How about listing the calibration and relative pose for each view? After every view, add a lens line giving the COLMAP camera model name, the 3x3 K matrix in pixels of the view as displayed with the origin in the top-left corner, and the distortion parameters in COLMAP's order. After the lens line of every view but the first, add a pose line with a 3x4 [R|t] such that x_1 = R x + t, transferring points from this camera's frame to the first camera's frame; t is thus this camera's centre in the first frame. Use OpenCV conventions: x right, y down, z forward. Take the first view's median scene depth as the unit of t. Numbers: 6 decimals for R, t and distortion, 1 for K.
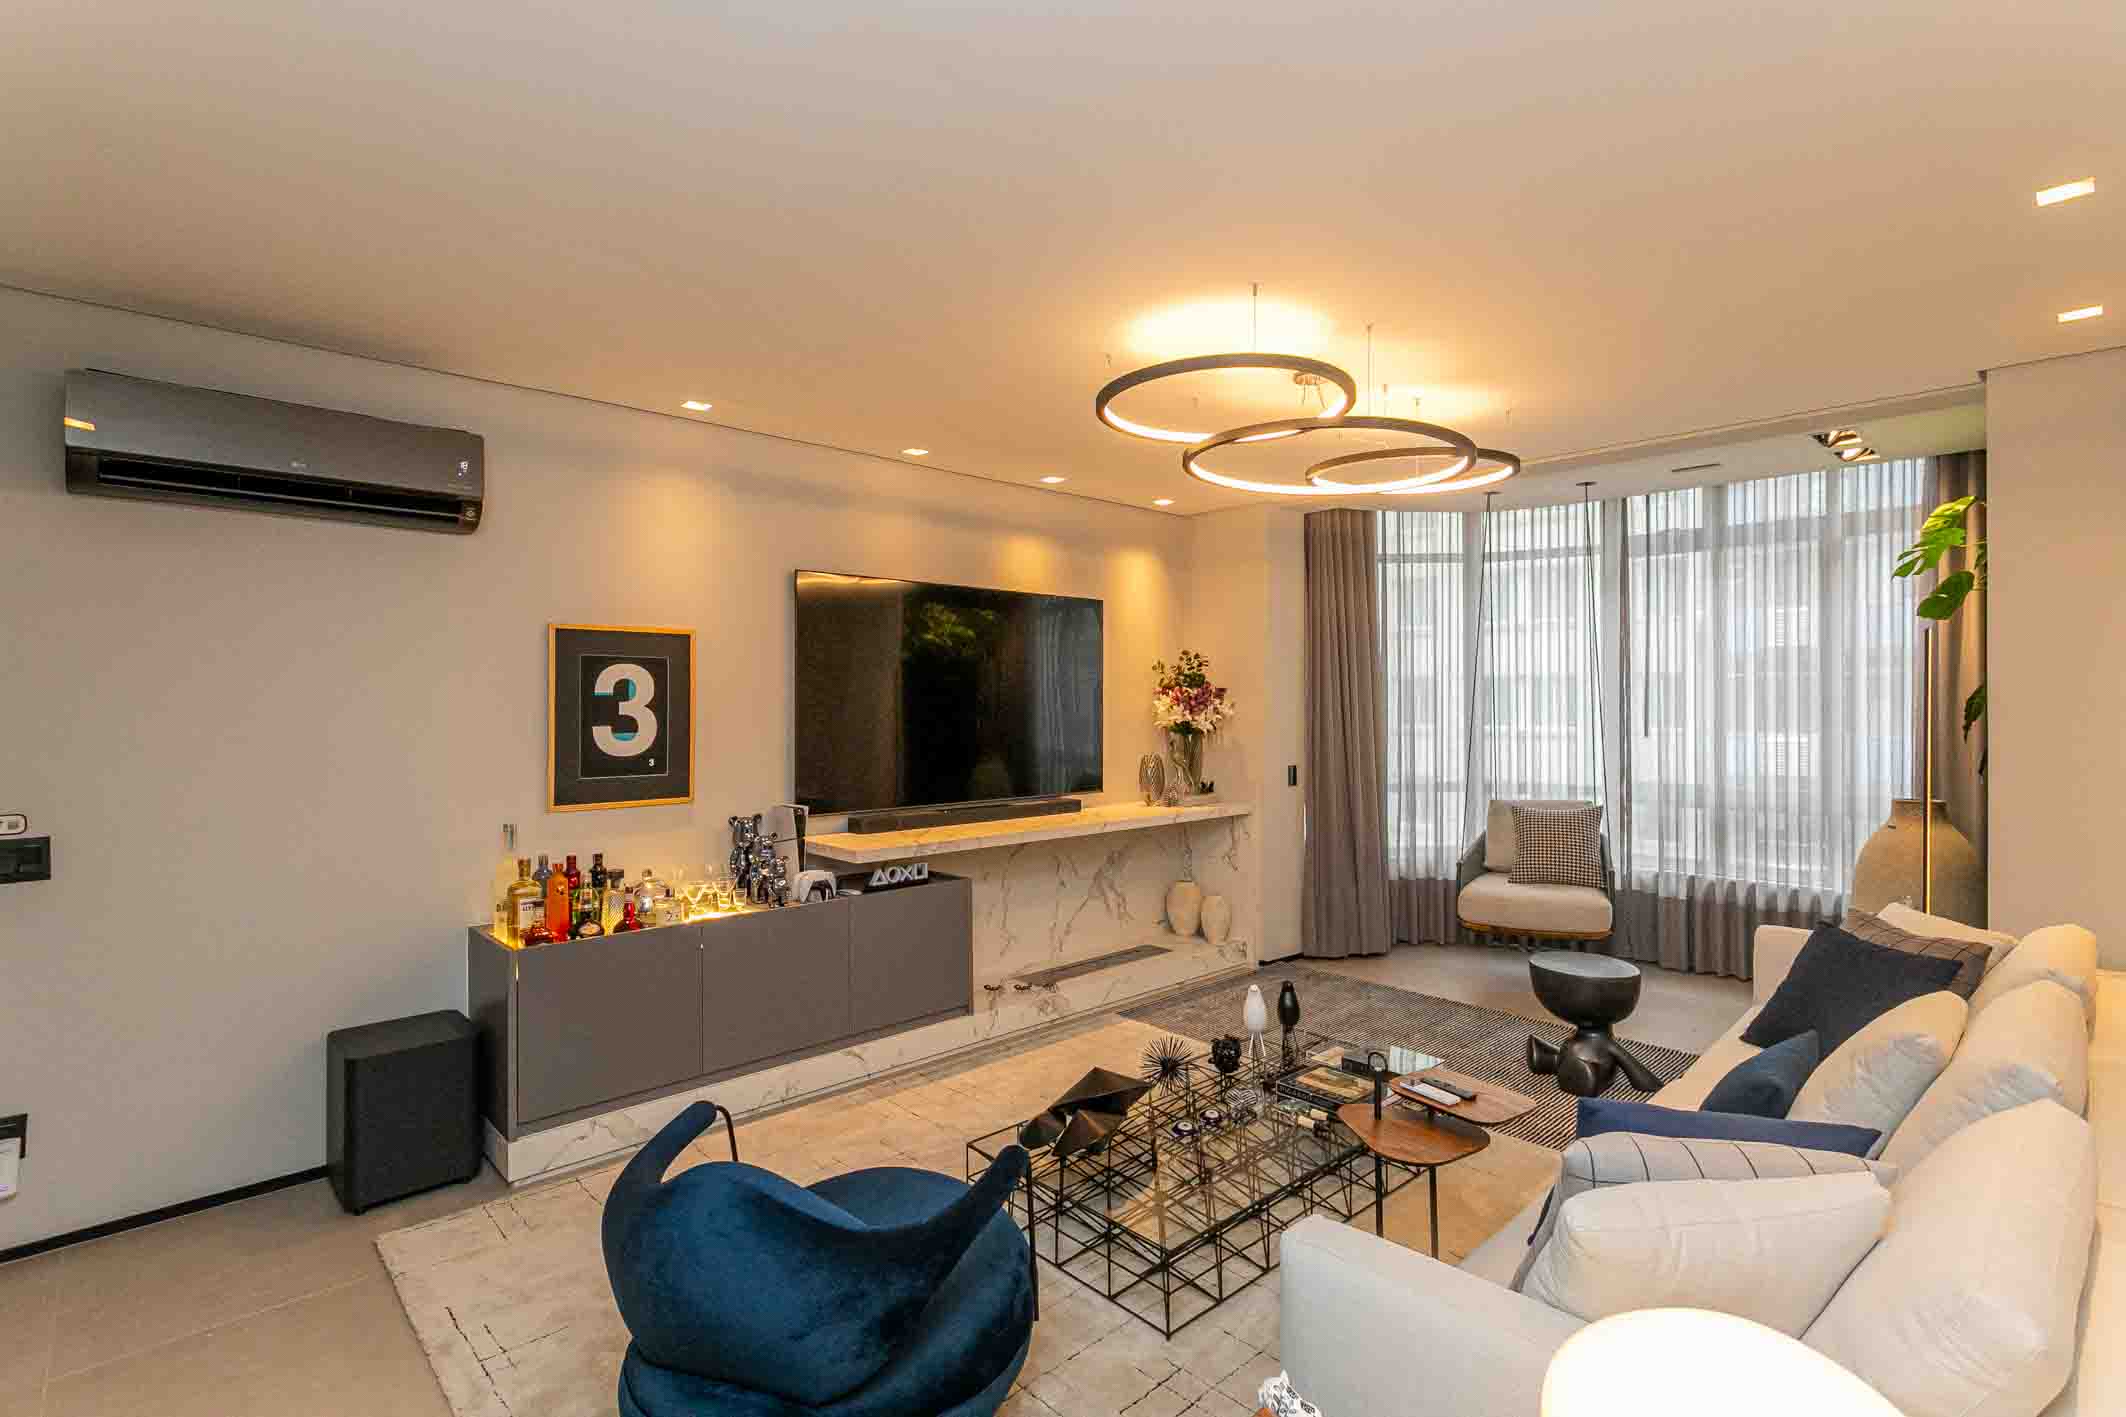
lens RADIAL K [[1010.9, 0, 1064.1], [0, 1010.9, 699.4], [0, 0, 1]] dist [-0.001587, -0.000583]
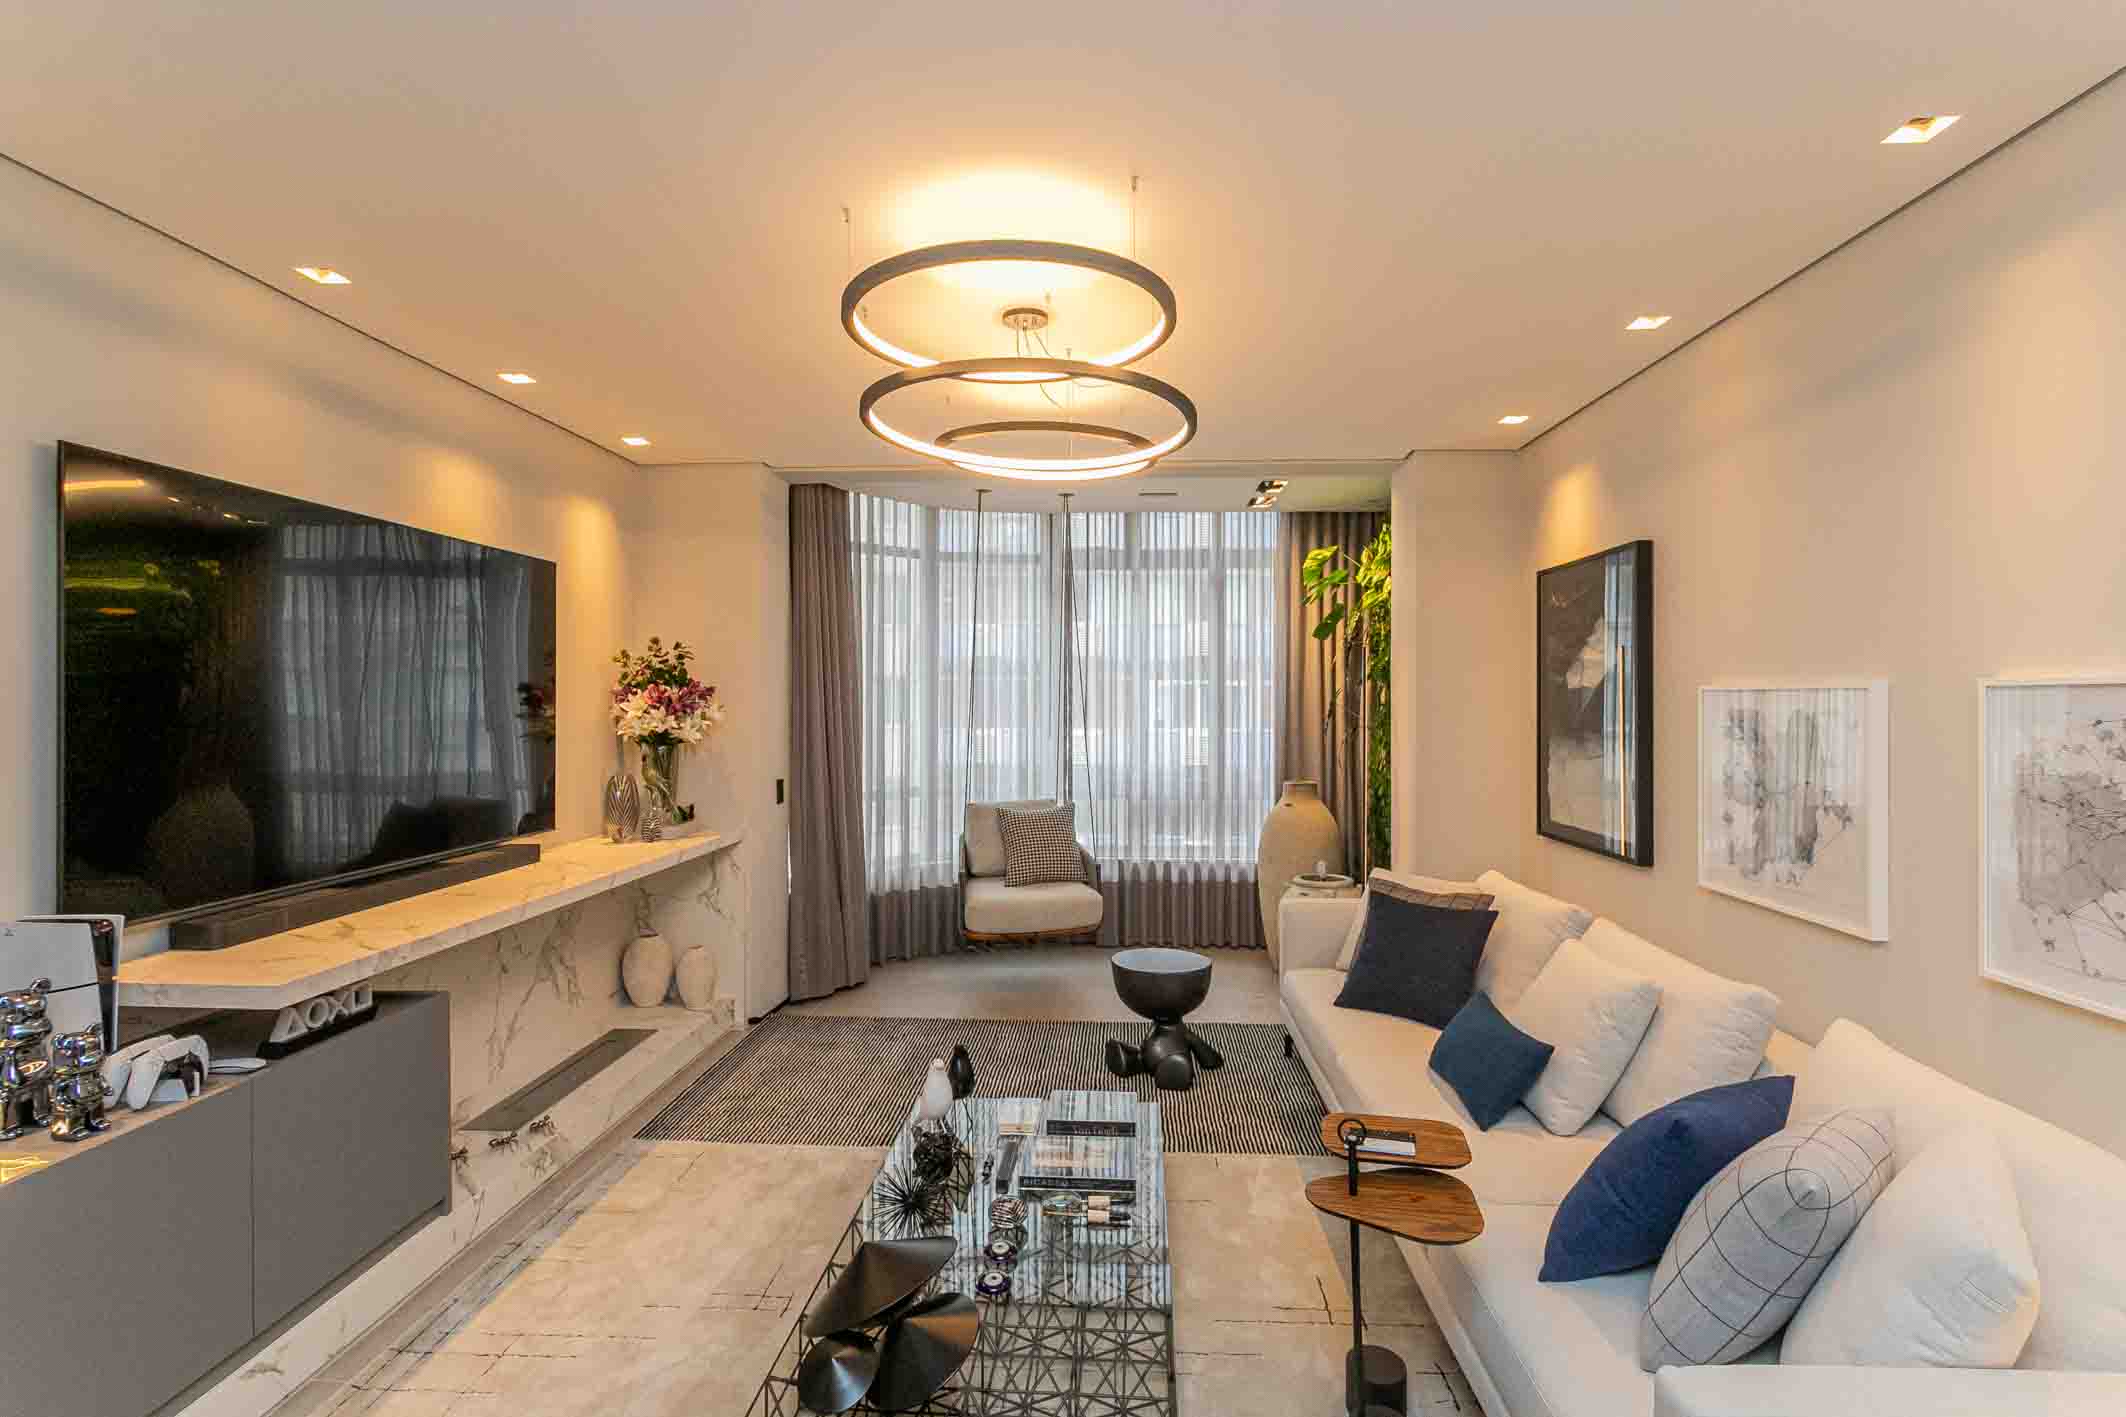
lens RADIAL K [[1010.9, 0, 1064.1], [0, 1010.9, 699.4], [0, 0, 1]] dist [-0.001587, -0.000583]
pose [[0.727995, 0.001667, 0.685580, -0.195423], [-0.000889, 0.999998, -0.001487, -0.000570], [-0.685582, 0.000473, 0.727995, 0.238207]]
